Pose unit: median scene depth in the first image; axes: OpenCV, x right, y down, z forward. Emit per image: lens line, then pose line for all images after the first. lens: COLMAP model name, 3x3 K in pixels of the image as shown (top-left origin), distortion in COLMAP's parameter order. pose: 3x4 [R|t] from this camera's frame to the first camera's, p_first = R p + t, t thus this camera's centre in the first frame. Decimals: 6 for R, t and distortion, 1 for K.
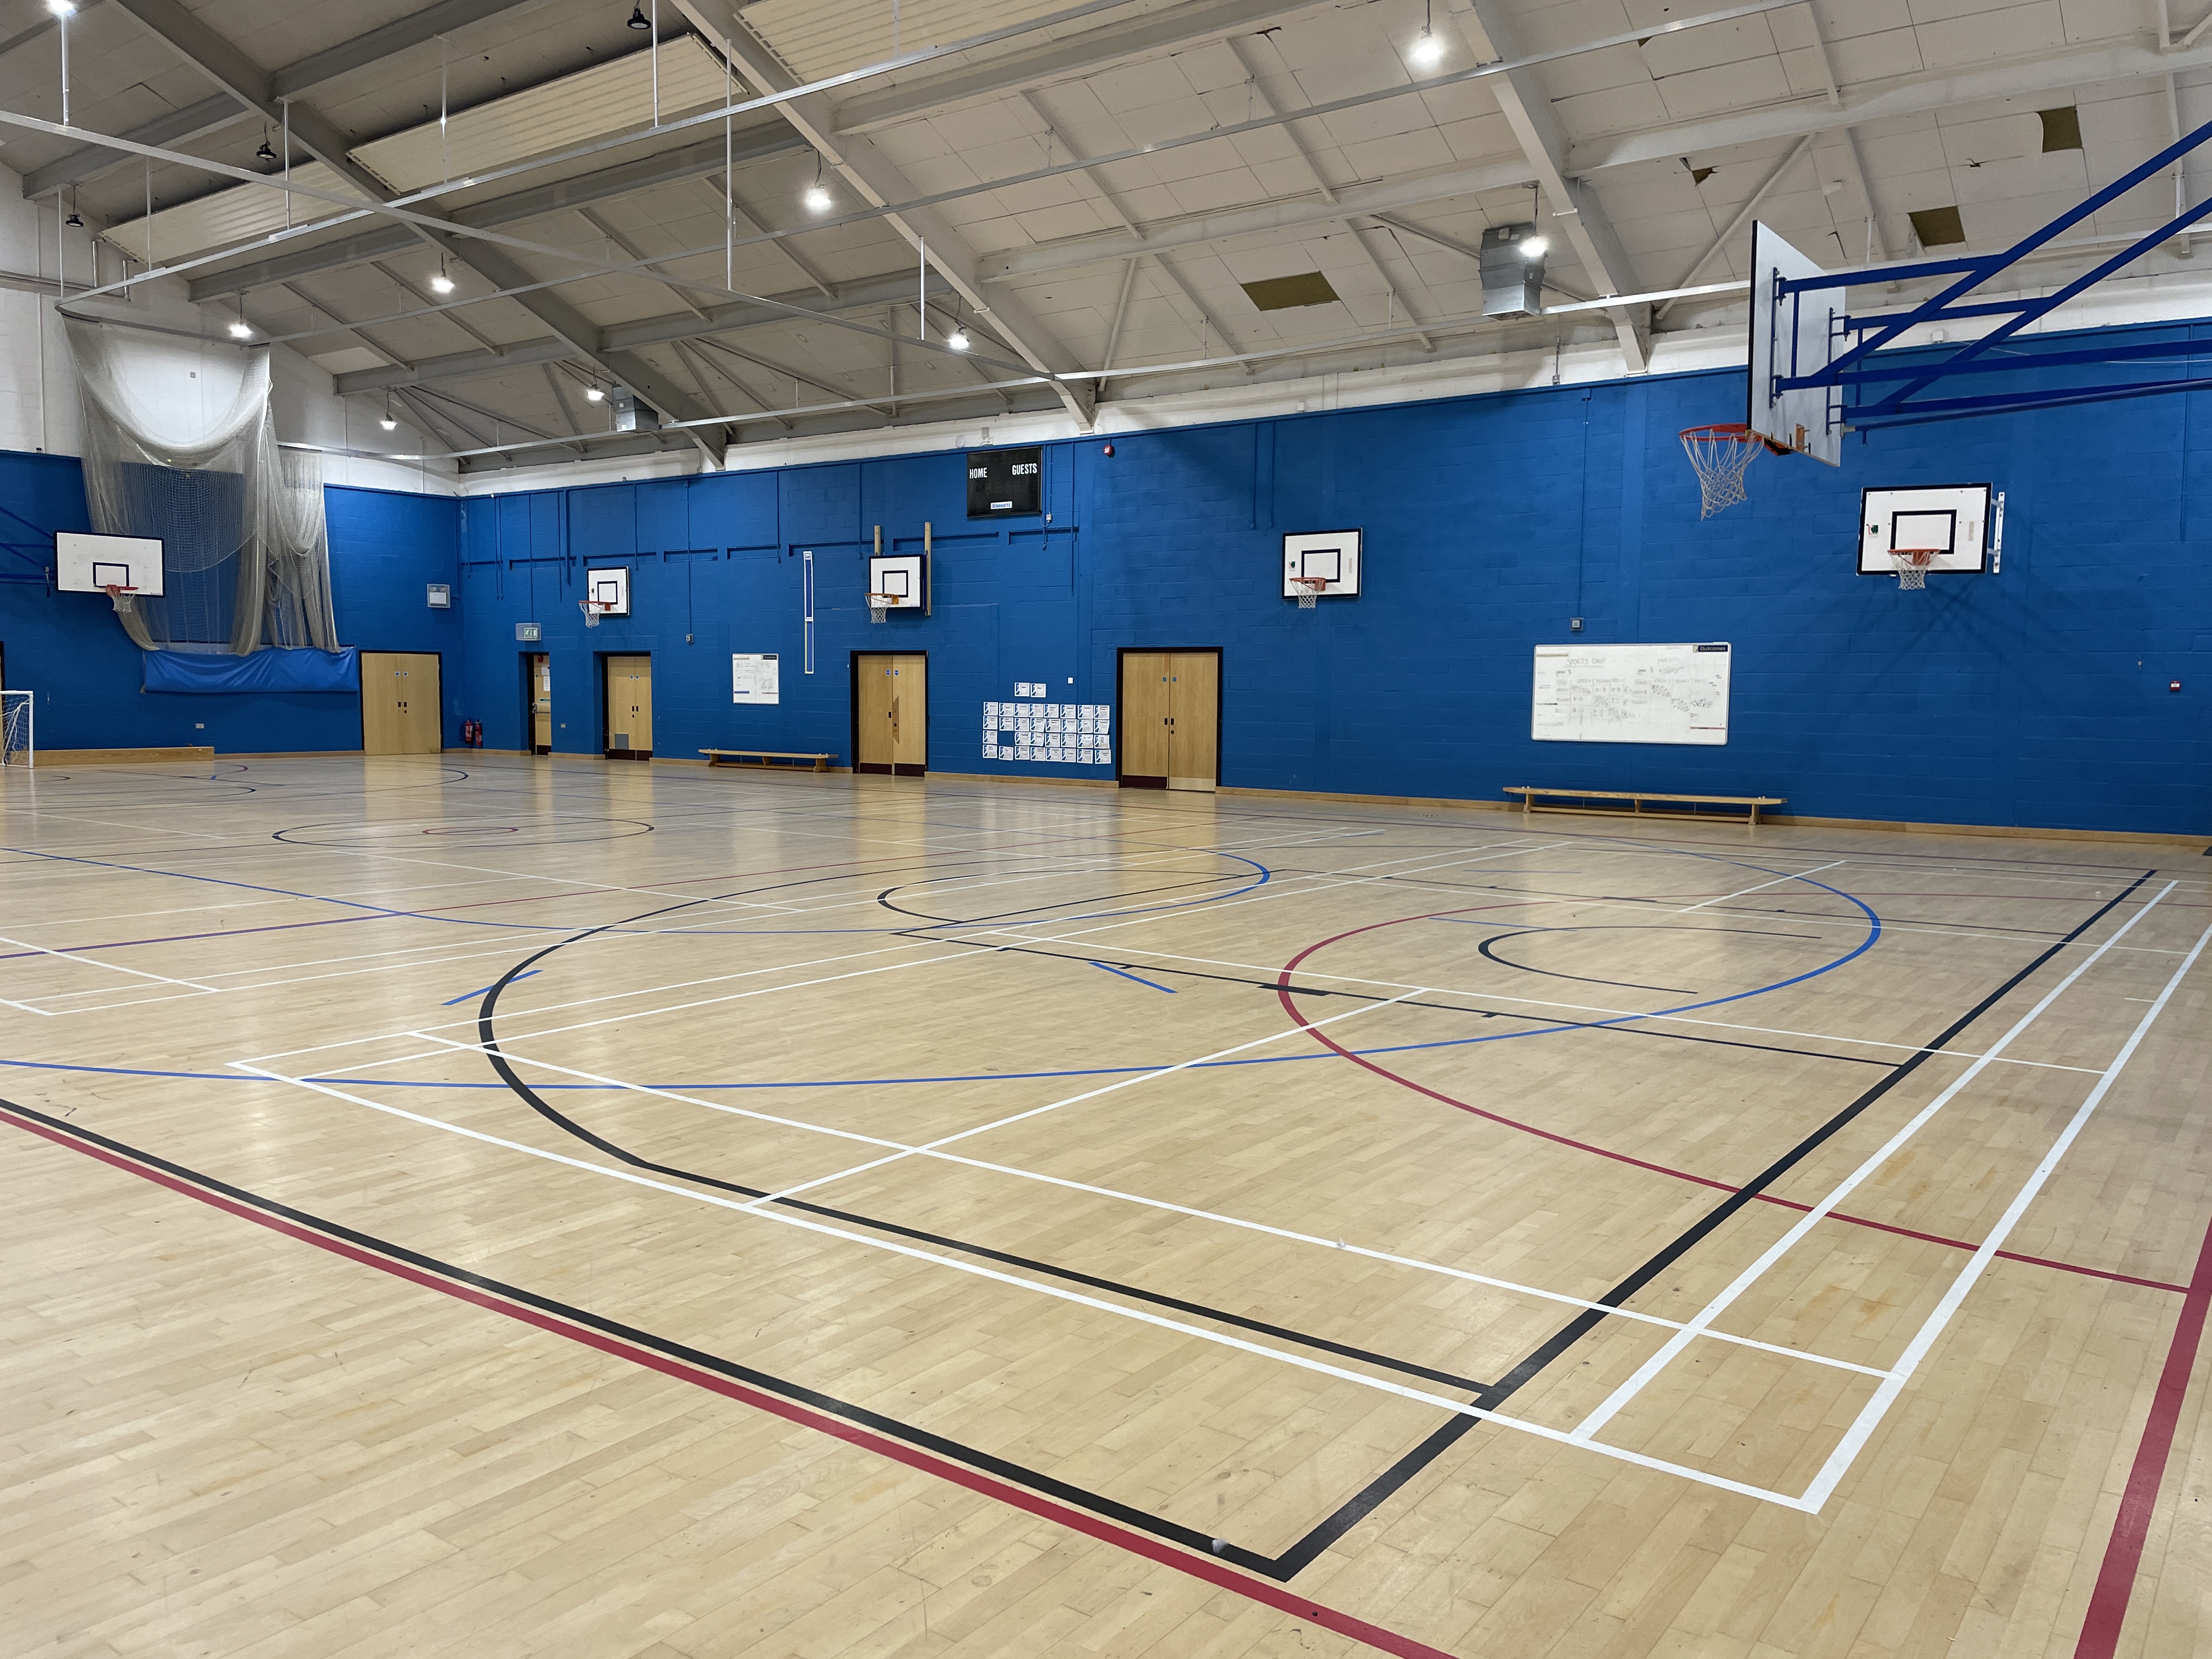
lens RADIAL K [[1708.9, 0, 1110.5], [0, 1708.9, 832.0], [0, 0, 1]] dist [0.085309, -0.123803]
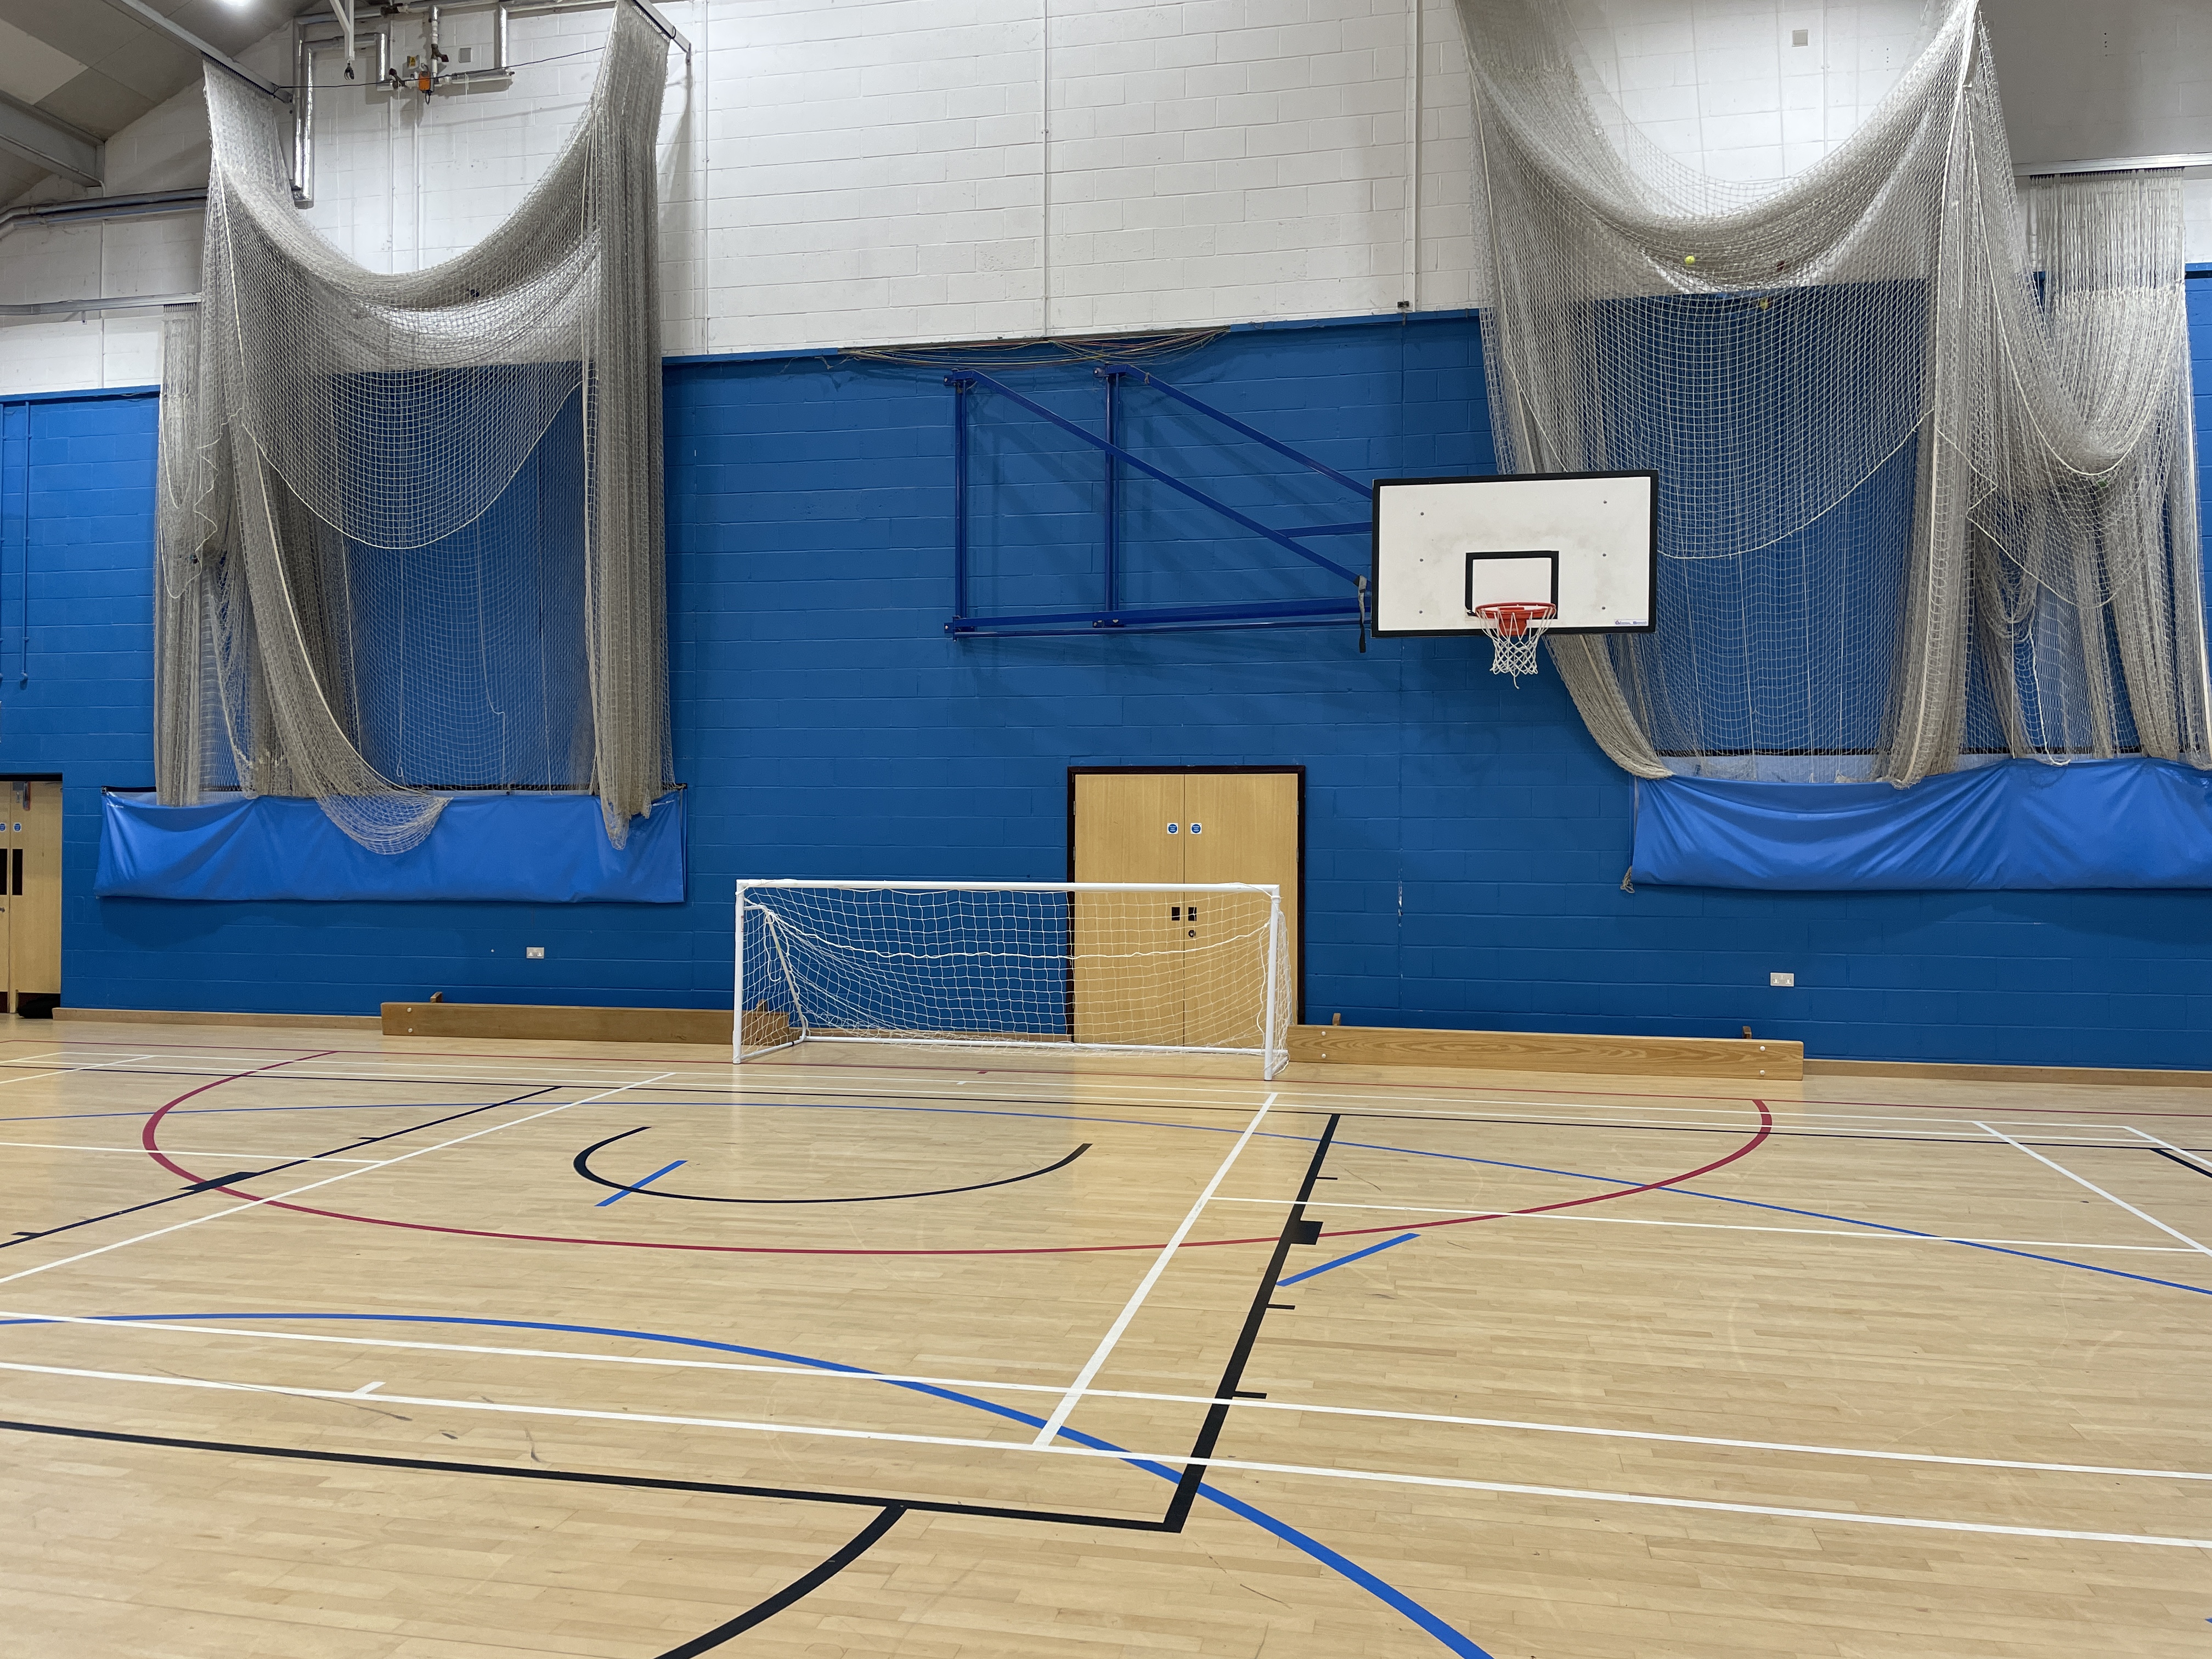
lens RADIAL K [[1708.9, 0, 1097.6], [0, 1708.9, 824.9], [0, 0, 1]] dist [0.085309, -0.123803]
pose [[0.417960, -0.017139, -0.908304, -0.293536], [-0.077626, 0.995492, -0.054505, -0.072664], [0.905143, 0.093289, 0.414745, 0.829585]]
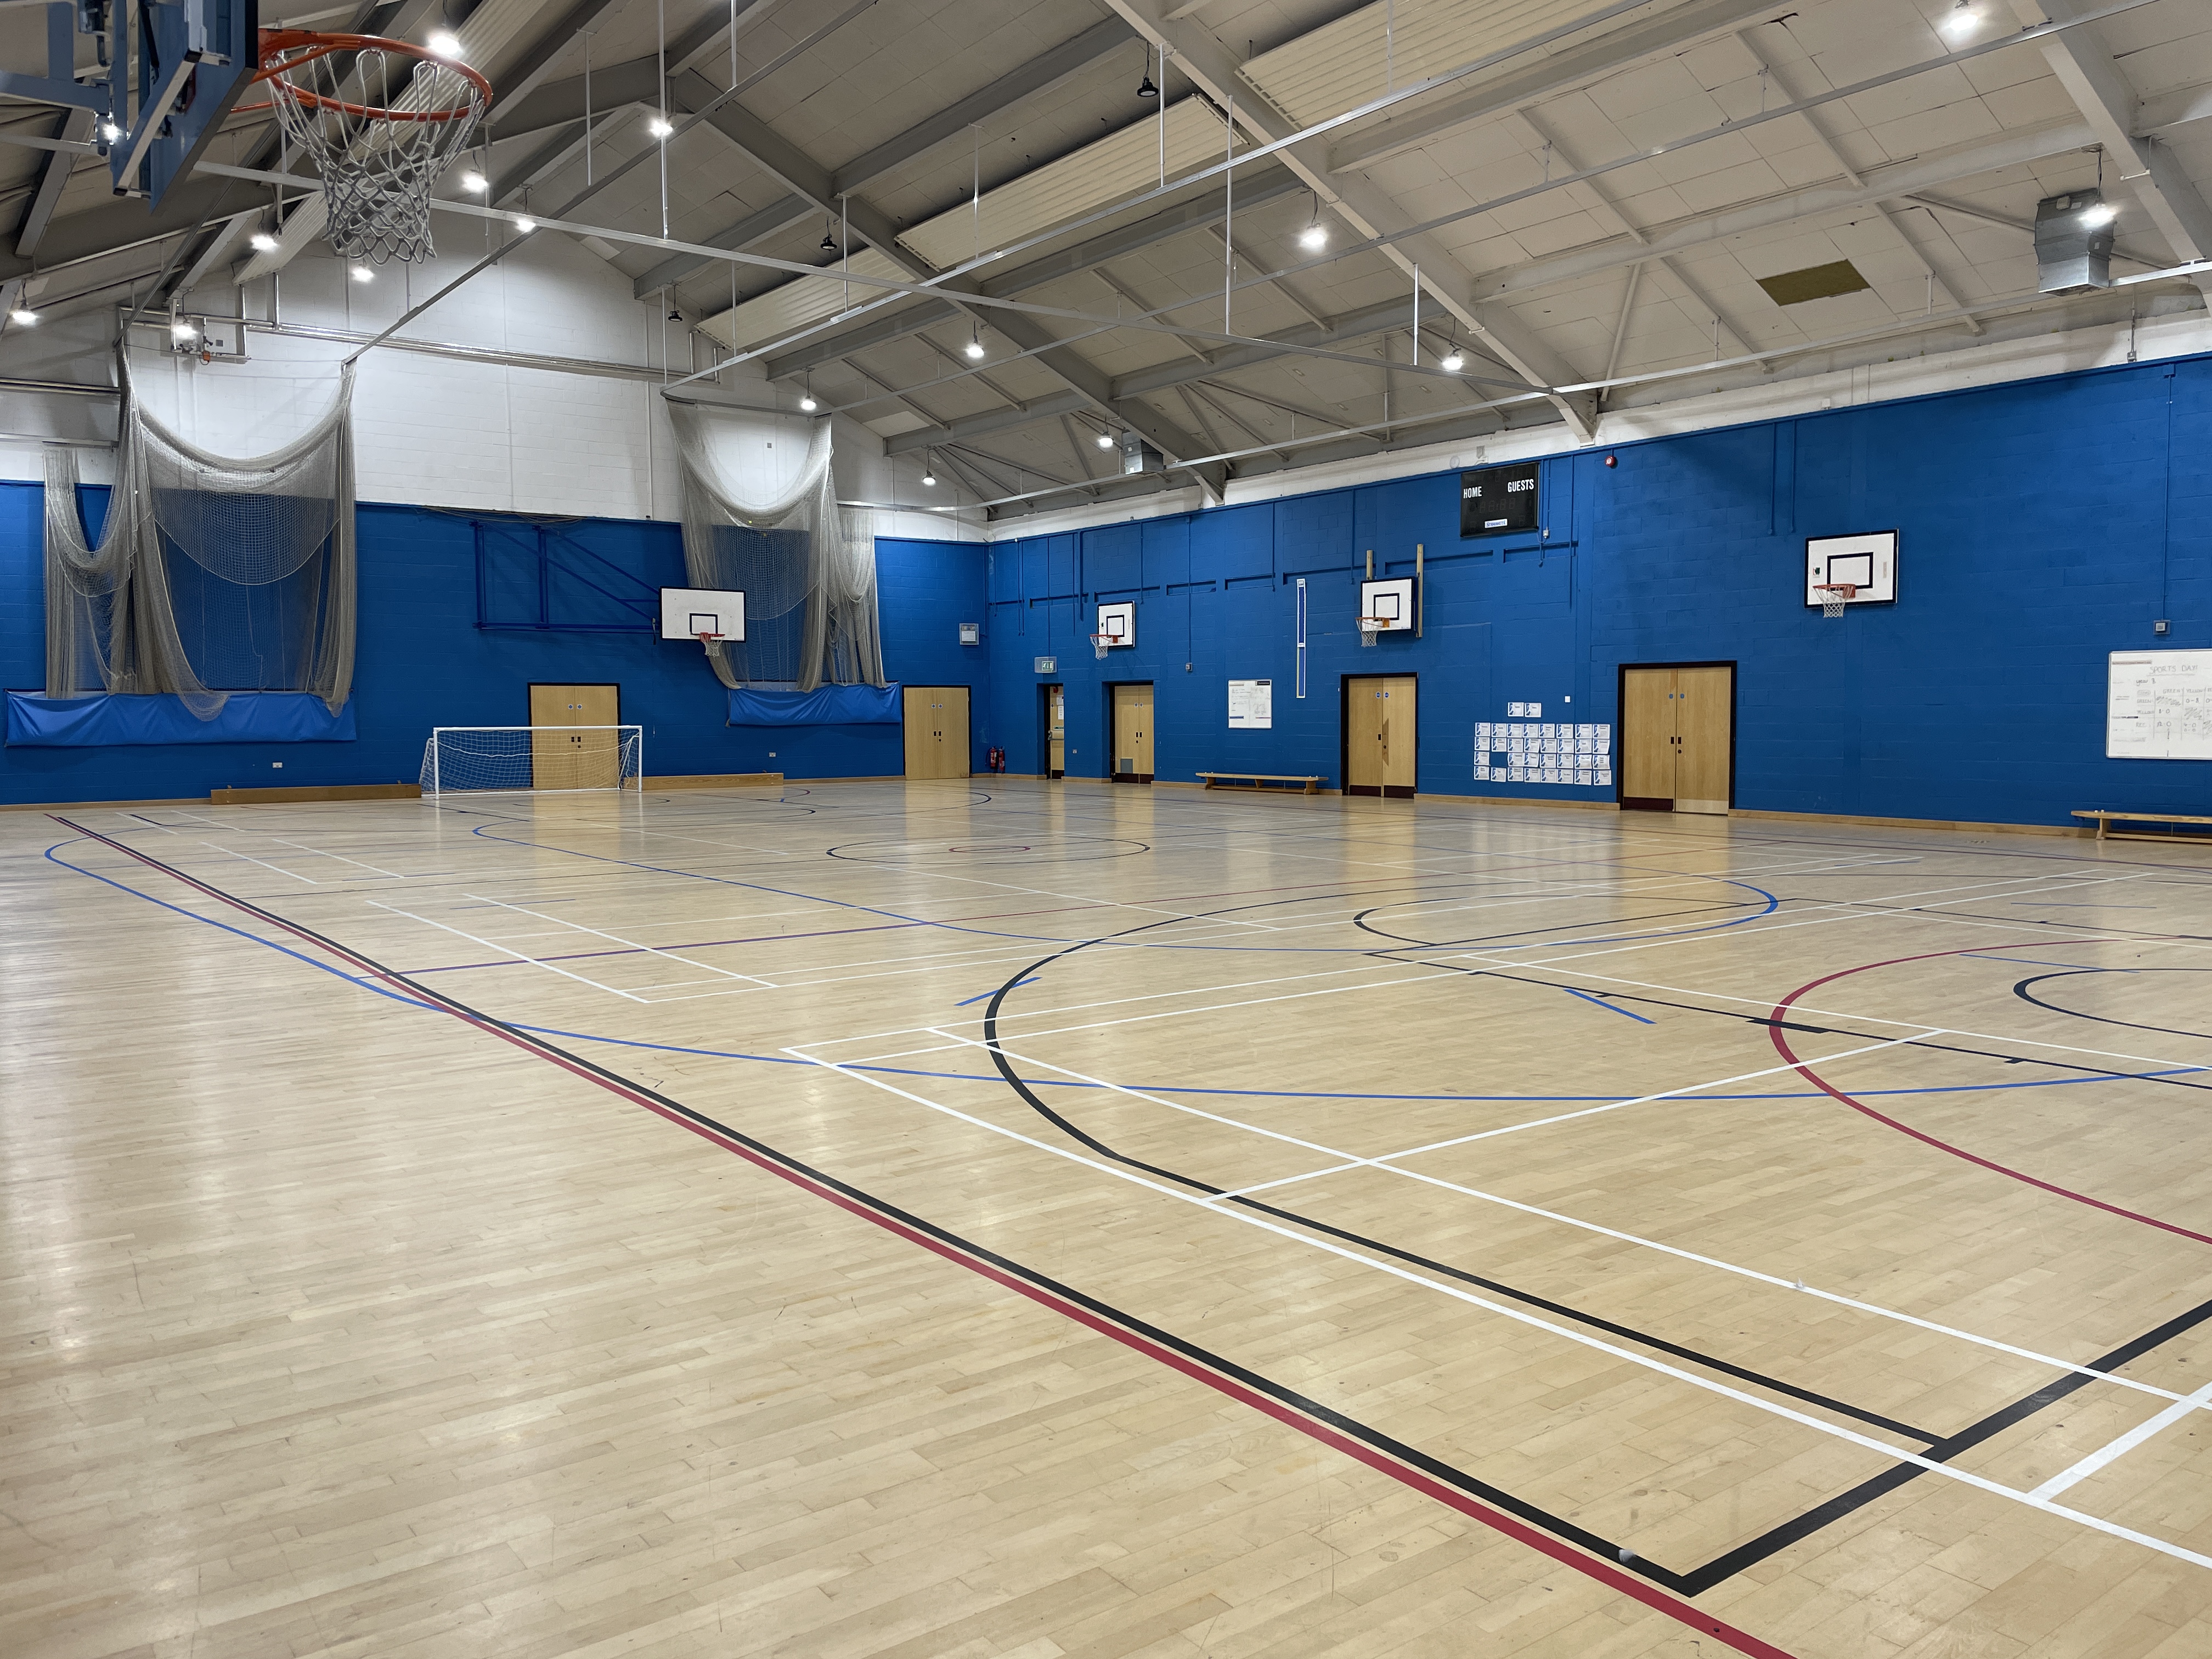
lens RADIAL K [[1708.9, 0, 1103.8], [0, 1708.9, 831.4], [0, 0, 1]] dist [0.085309, -0.123803]
pose [[0.956954, 0.005752, -0.290182, 0.010048], [-0.009407, 0.999893, -0.011203, -0.000431], [0.290087, 0.013450, 0.956906, -0.012975]]
